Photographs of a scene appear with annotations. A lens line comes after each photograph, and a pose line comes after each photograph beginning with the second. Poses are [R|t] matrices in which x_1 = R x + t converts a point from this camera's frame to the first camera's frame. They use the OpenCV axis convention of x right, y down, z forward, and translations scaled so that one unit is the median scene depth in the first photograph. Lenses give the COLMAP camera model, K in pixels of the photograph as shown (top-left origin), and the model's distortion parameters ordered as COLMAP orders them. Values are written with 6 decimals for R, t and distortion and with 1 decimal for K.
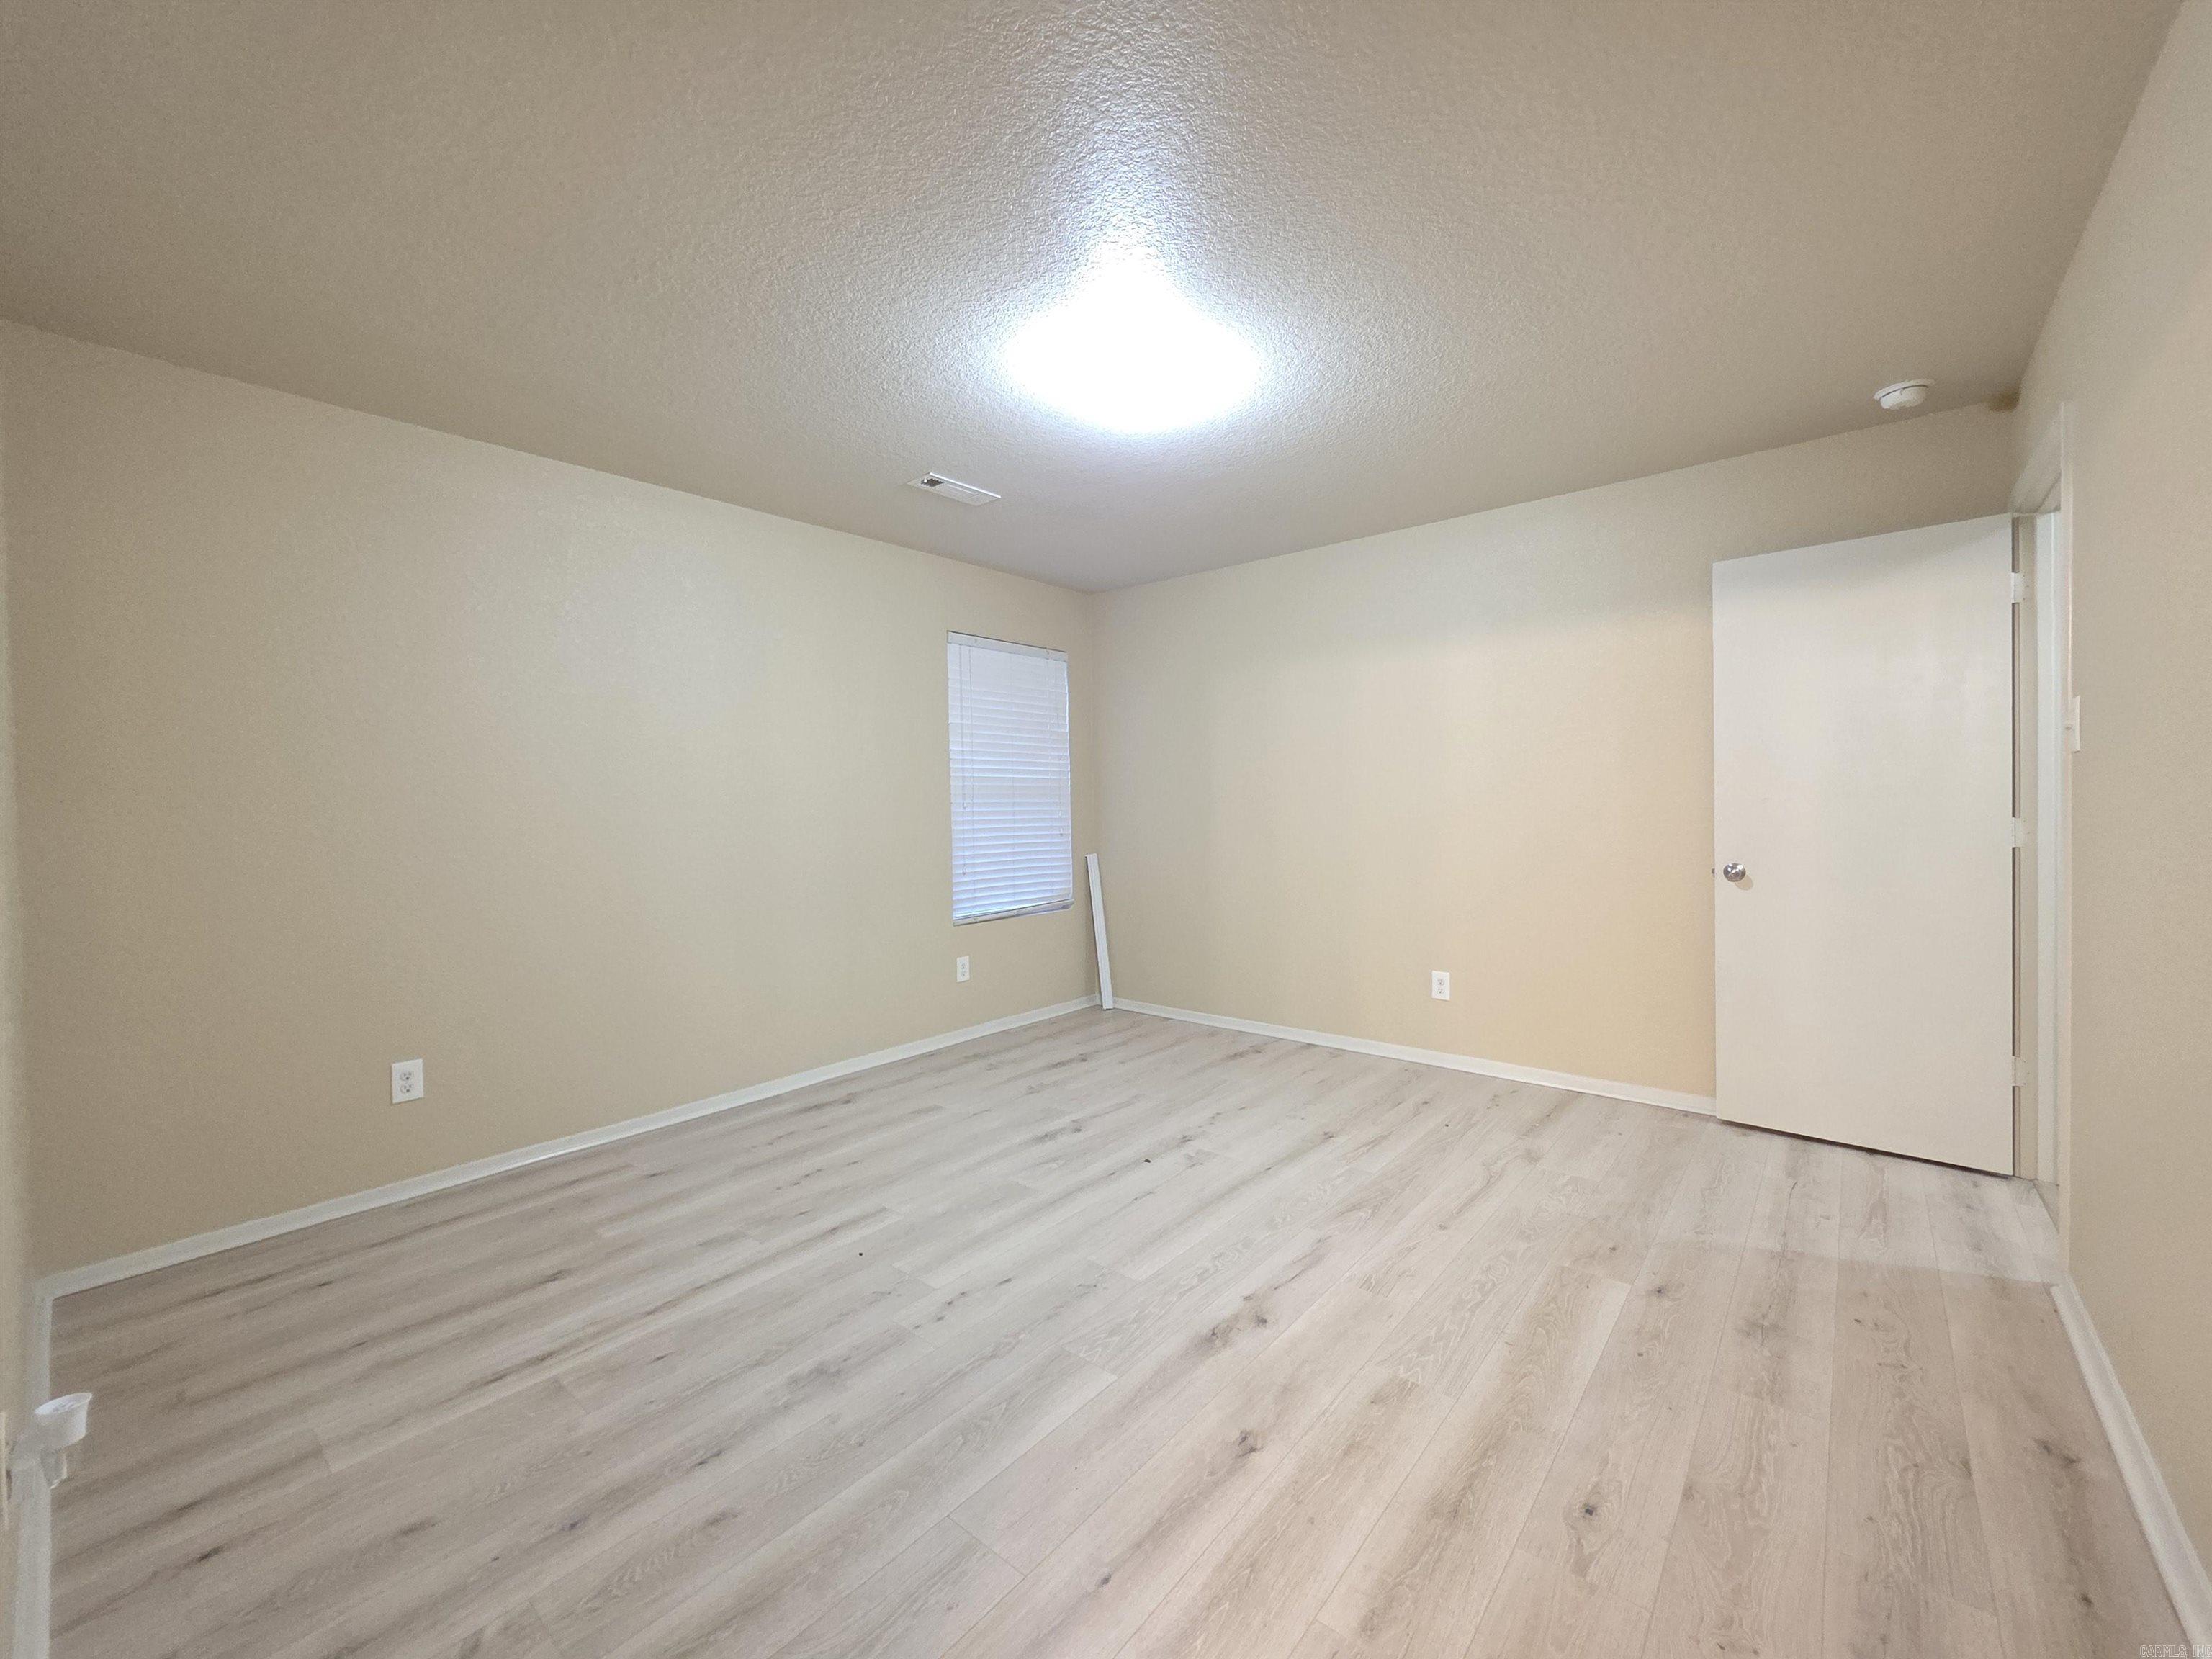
lens RADIAL K [[884.6, 0, 1115.8], [0, 884.6, 813.8], [0, 0, 1]] dist [0.001042, 0.000208]
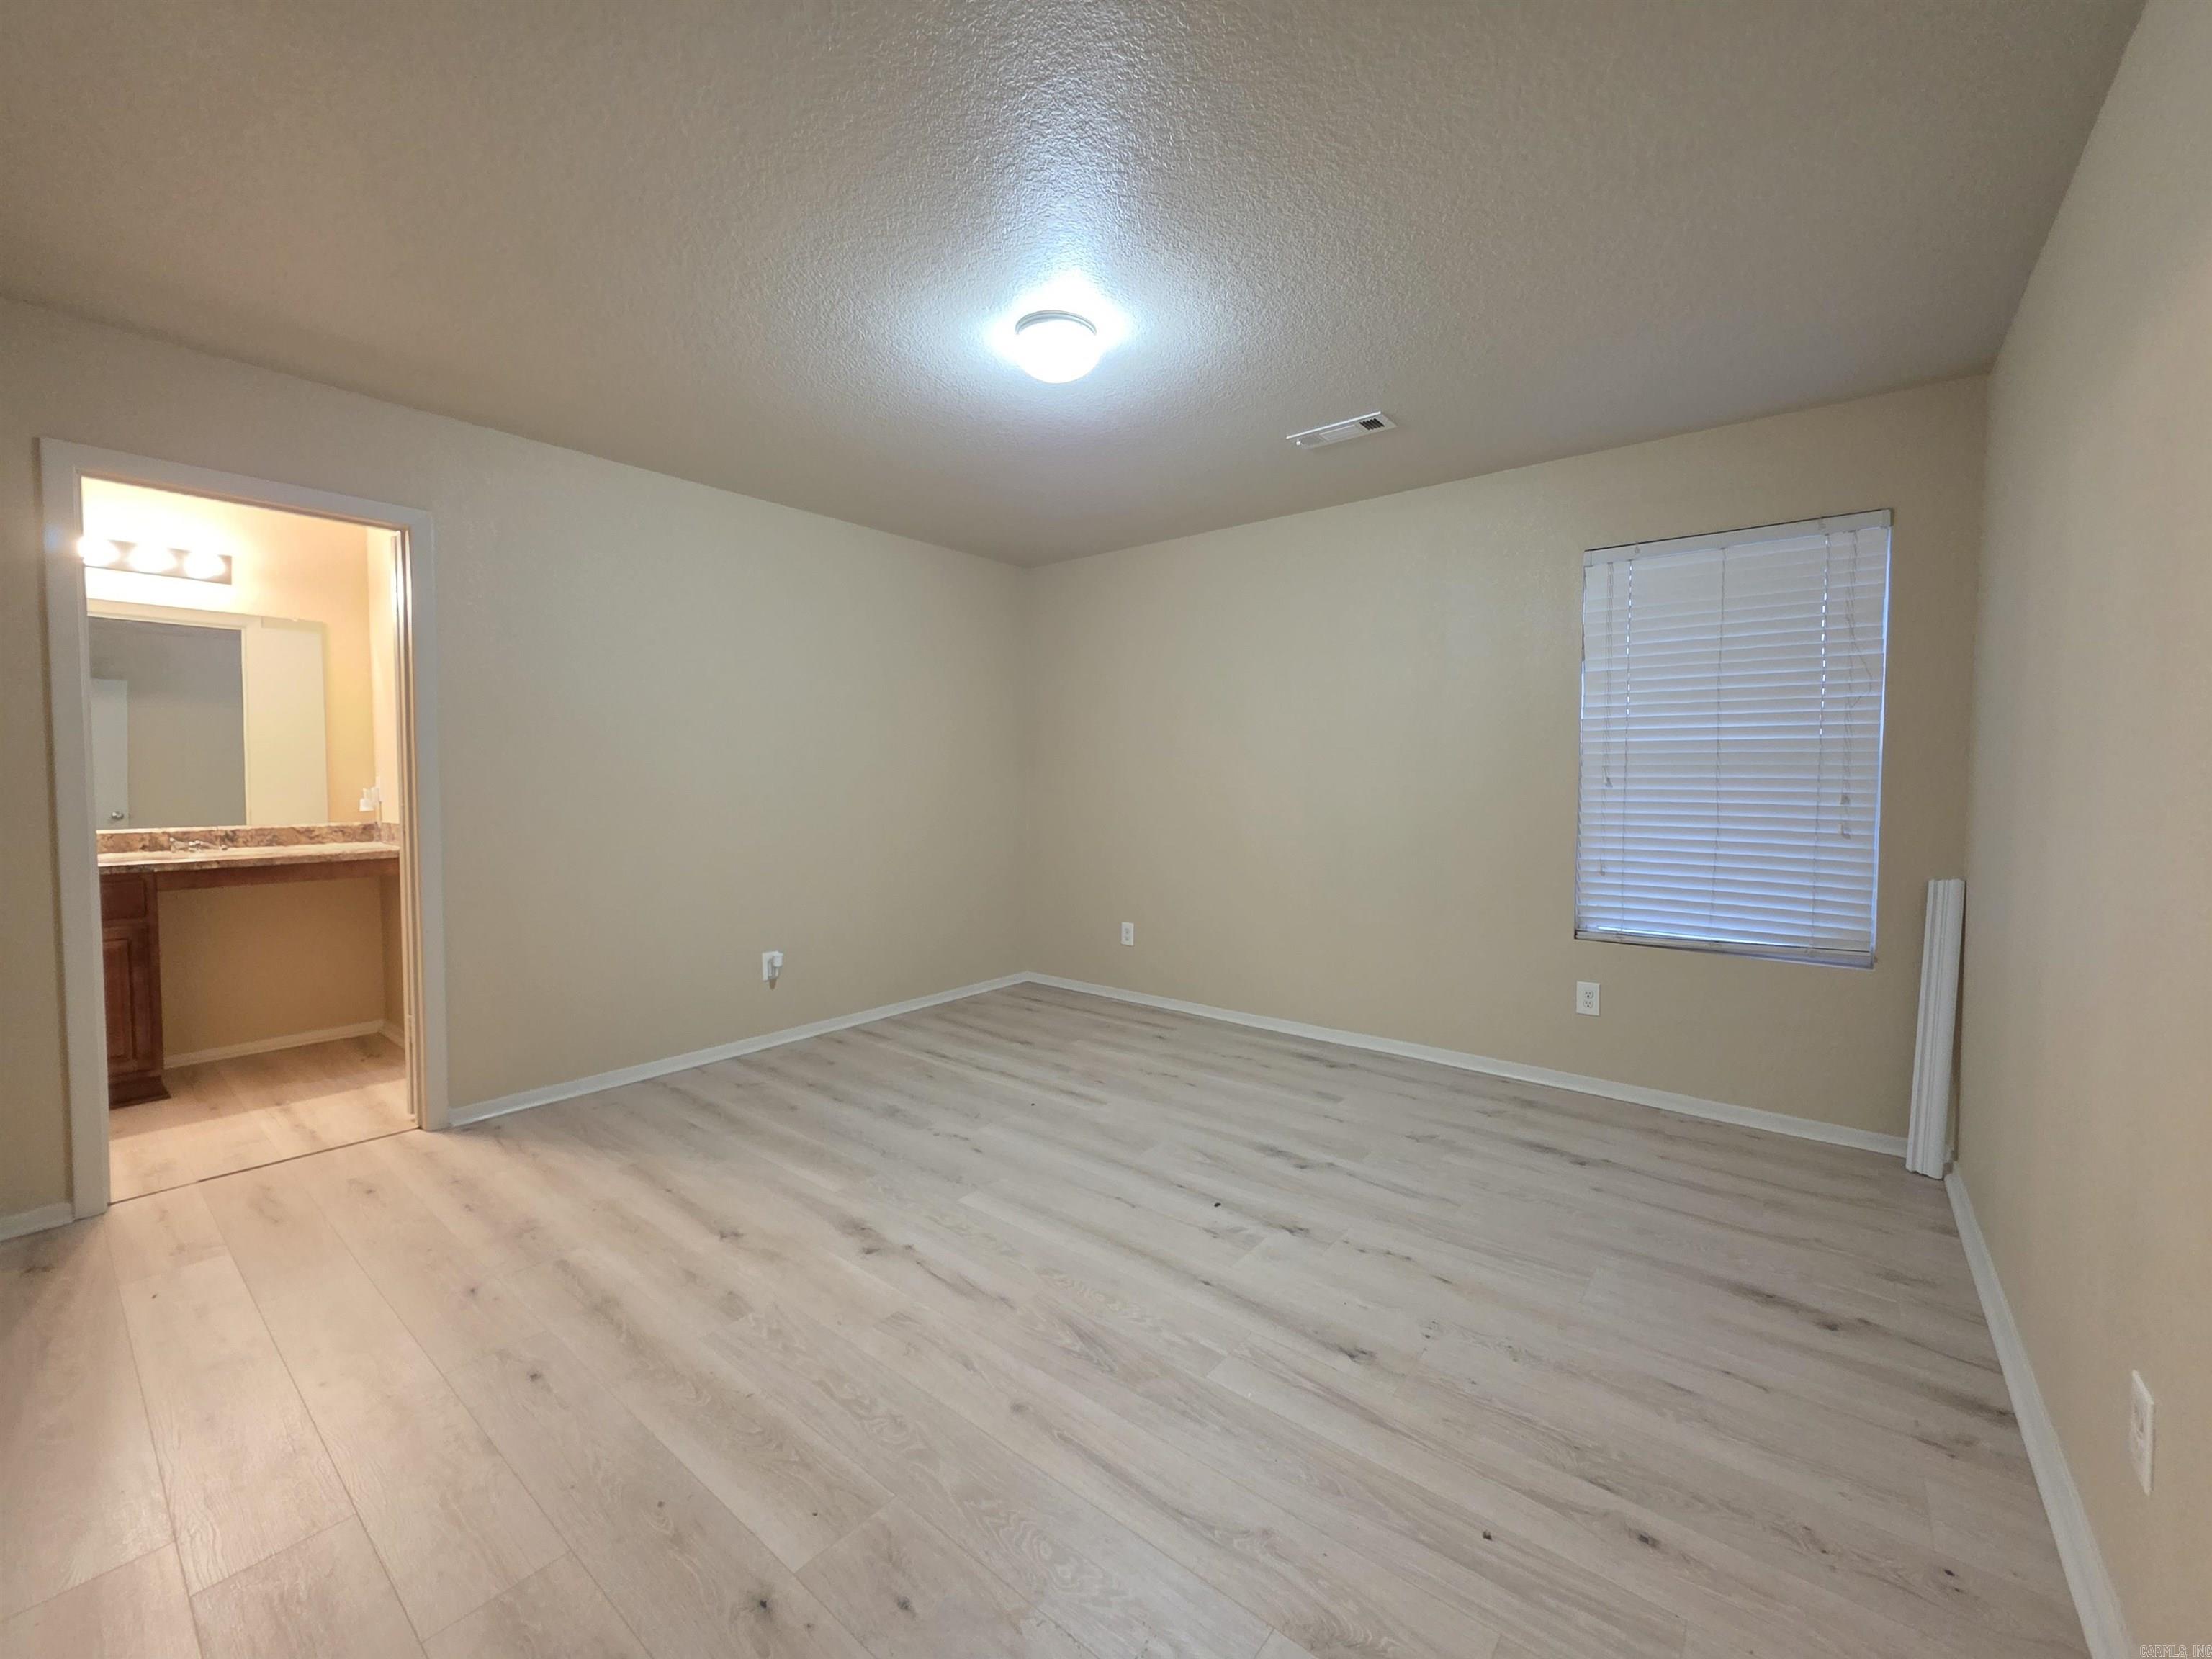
lens RADIAL K [[884.6, 0, 1115.8], [0, 884.6, 813.8], [0, 0, 1]] dist [0.001042, 0.000208]
pose [[0.027803, 0.057349, -0.997967, 0.929767], [-0.016893, 0.998237, 0.056893, -0.029997], [0.999471, 0.015277, 0.028723, 0.946410]]
